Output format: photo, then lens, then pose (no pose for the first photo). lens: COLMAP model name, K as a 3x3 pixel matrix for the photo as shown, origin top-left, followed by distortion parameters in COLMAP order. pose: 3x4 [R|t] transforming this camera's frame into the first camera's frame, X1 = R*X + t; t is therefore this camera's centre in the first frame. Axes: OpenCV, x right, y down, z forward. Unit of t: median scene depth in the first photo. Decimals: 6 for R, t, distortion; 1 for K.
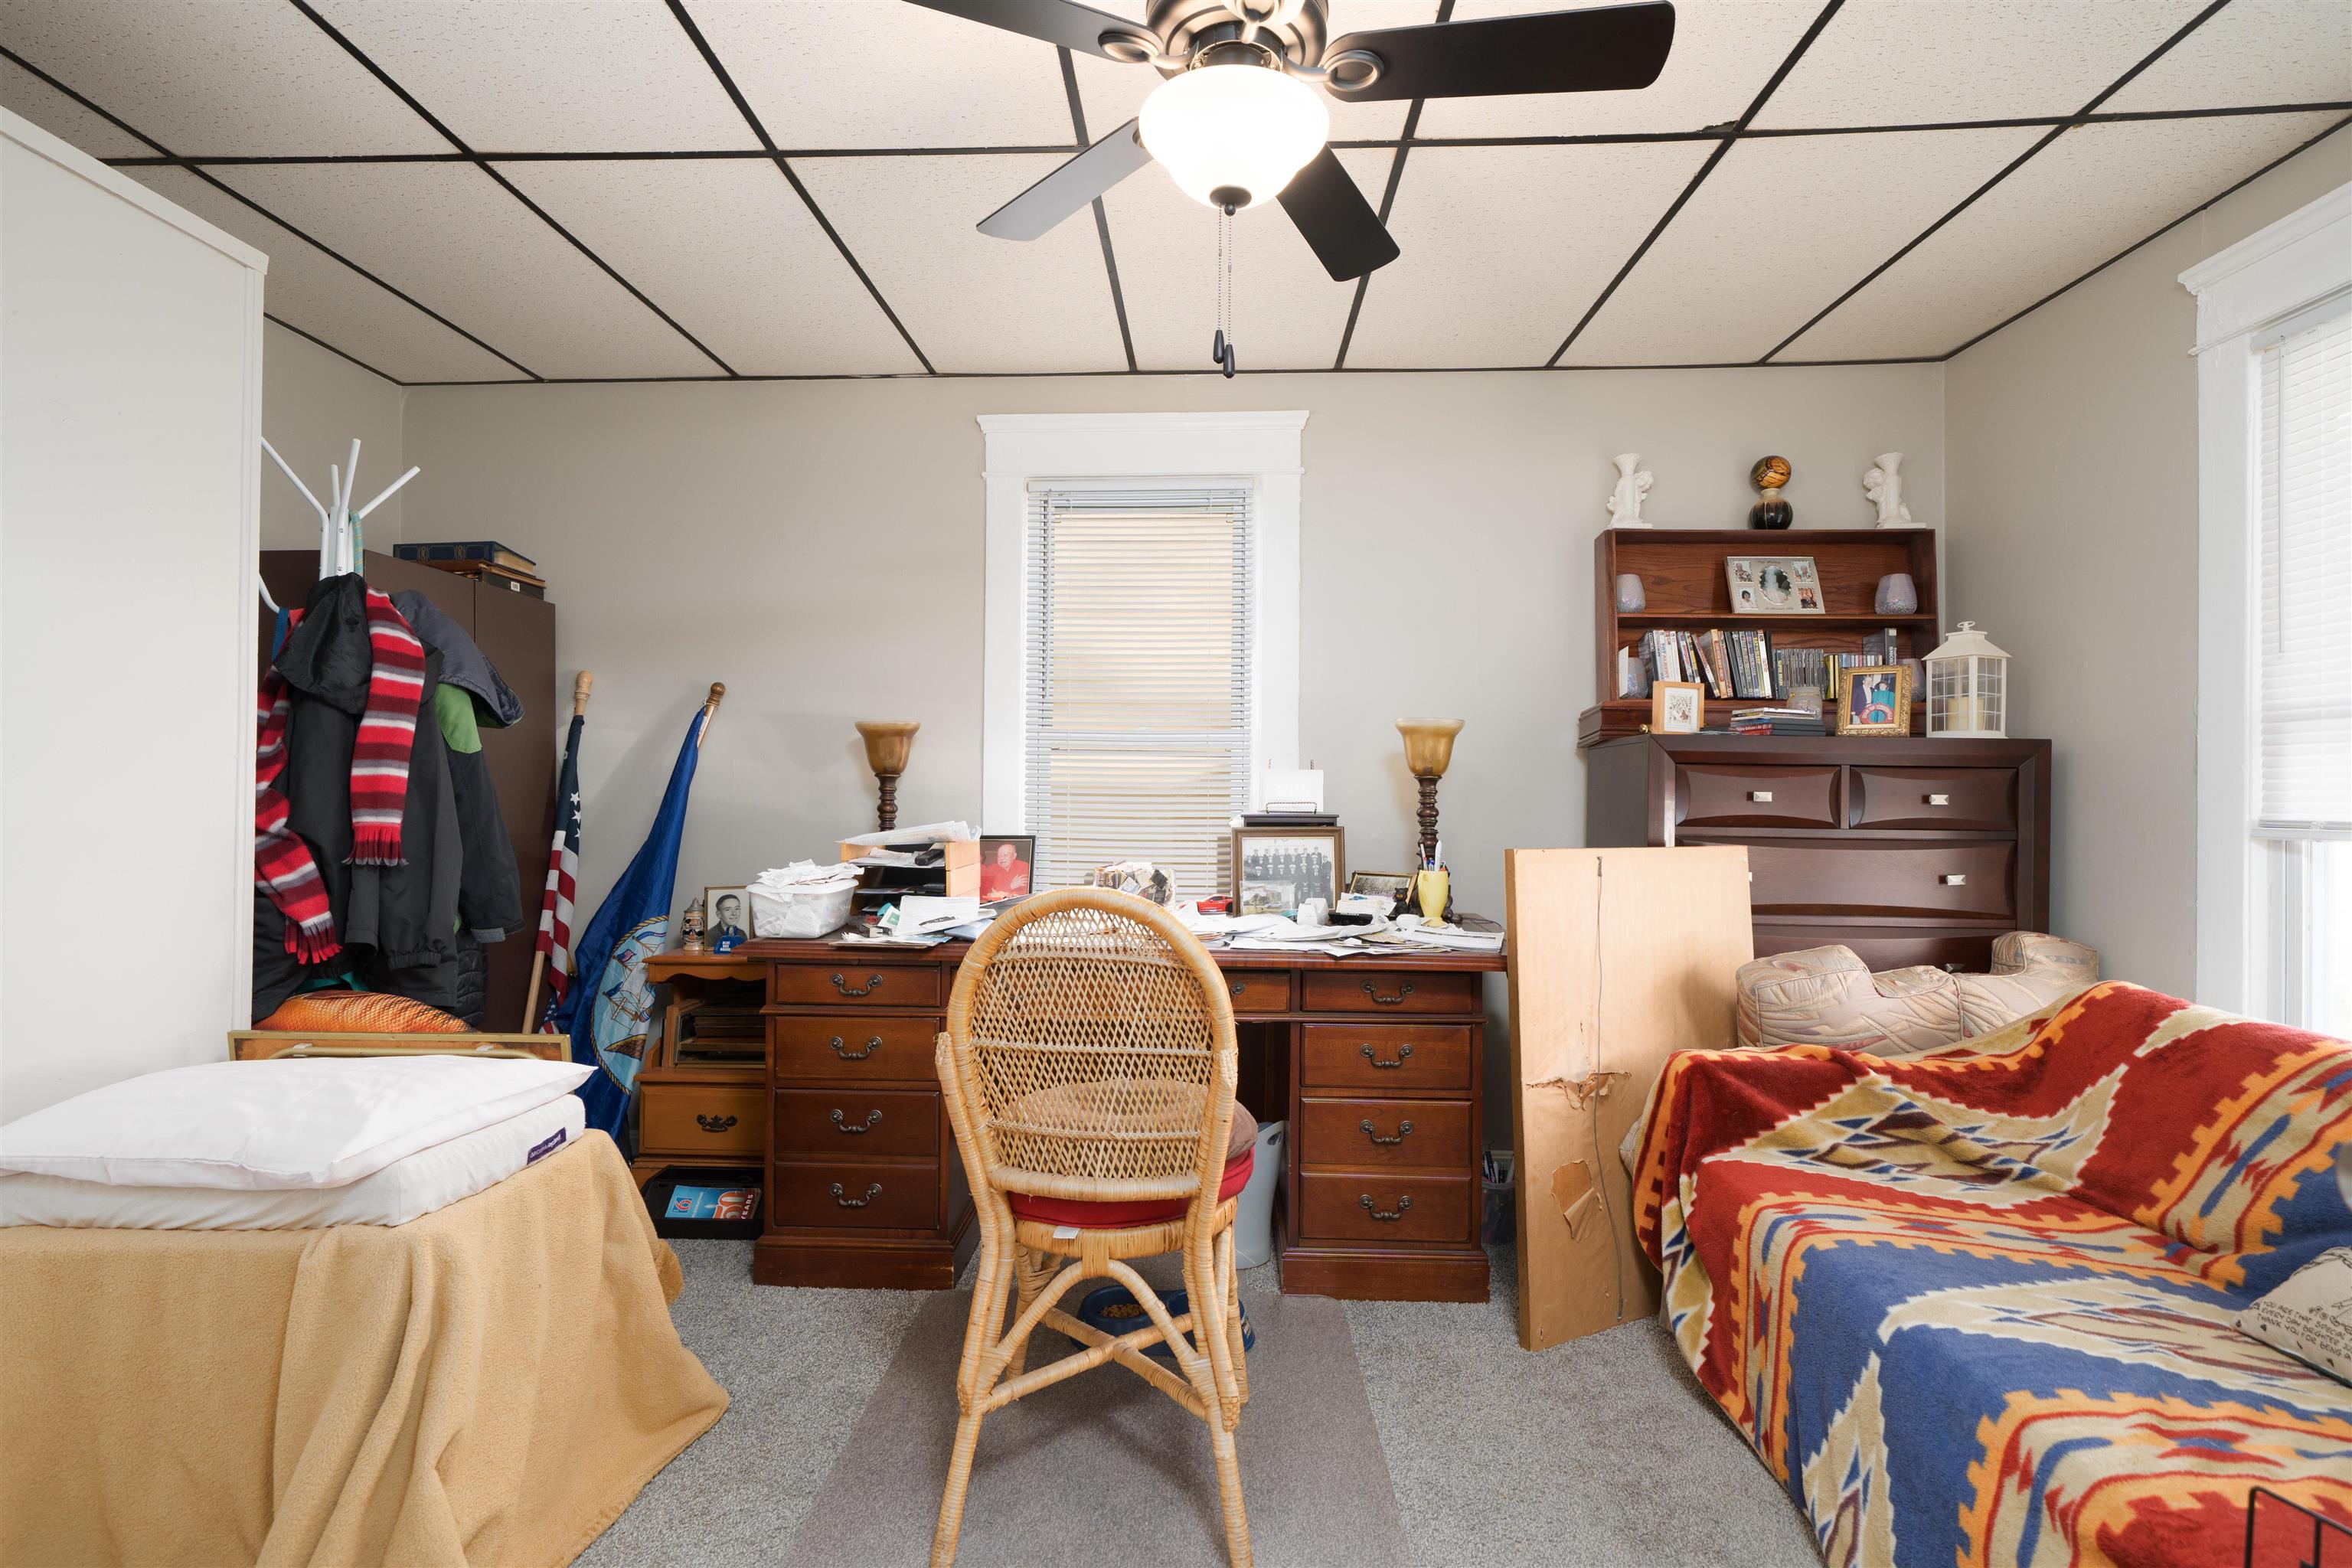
lens RADIAL K [[1122.9, 0, 1176.0], [0, 1122.9, 784.0], [0, 0, 1]] dist [-0.002344, 0.000023]
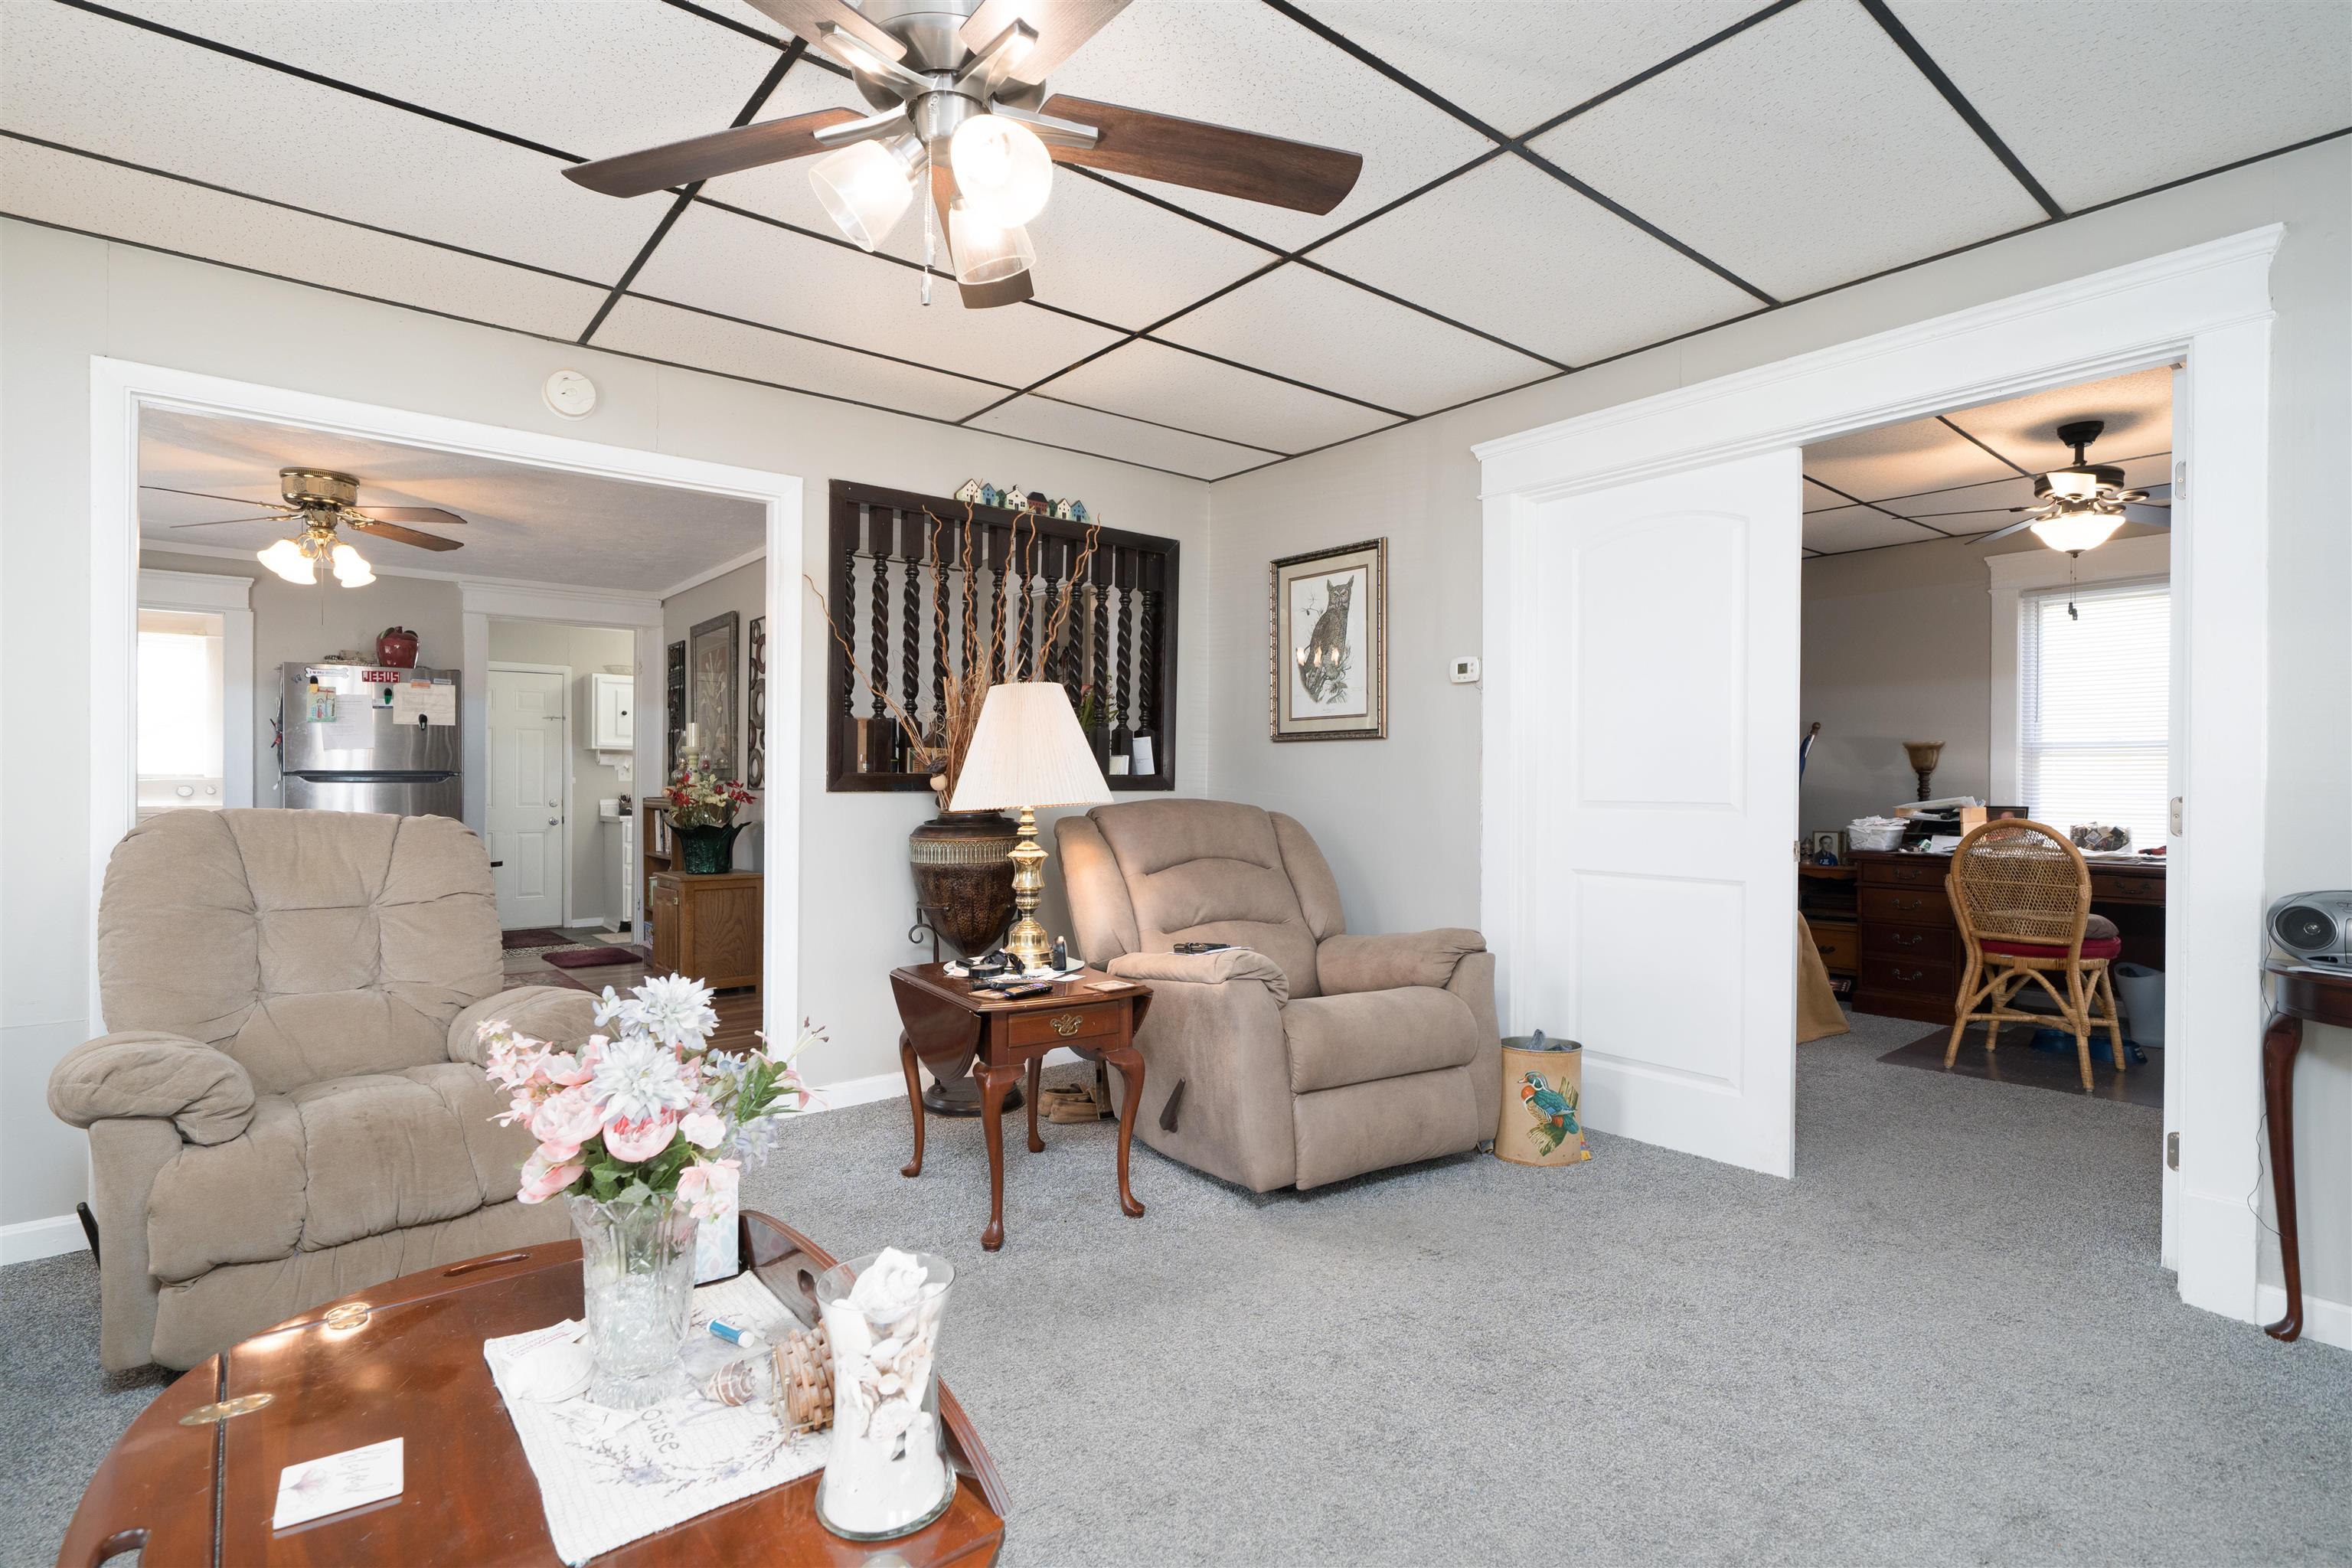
lens RADIAL K [[1122.9, 0, 1176.0], [0, 1122.9, 784.0], [0, 0, 1]] dist [-0.002344, 0.000023]
pose [[0.664812, -0.003235, -0.747004, 0.329455], [0.009901, 0.999941, 0.004482, -0.008210], [0.746945, -0.010376, 0.664805, -1.244722]]
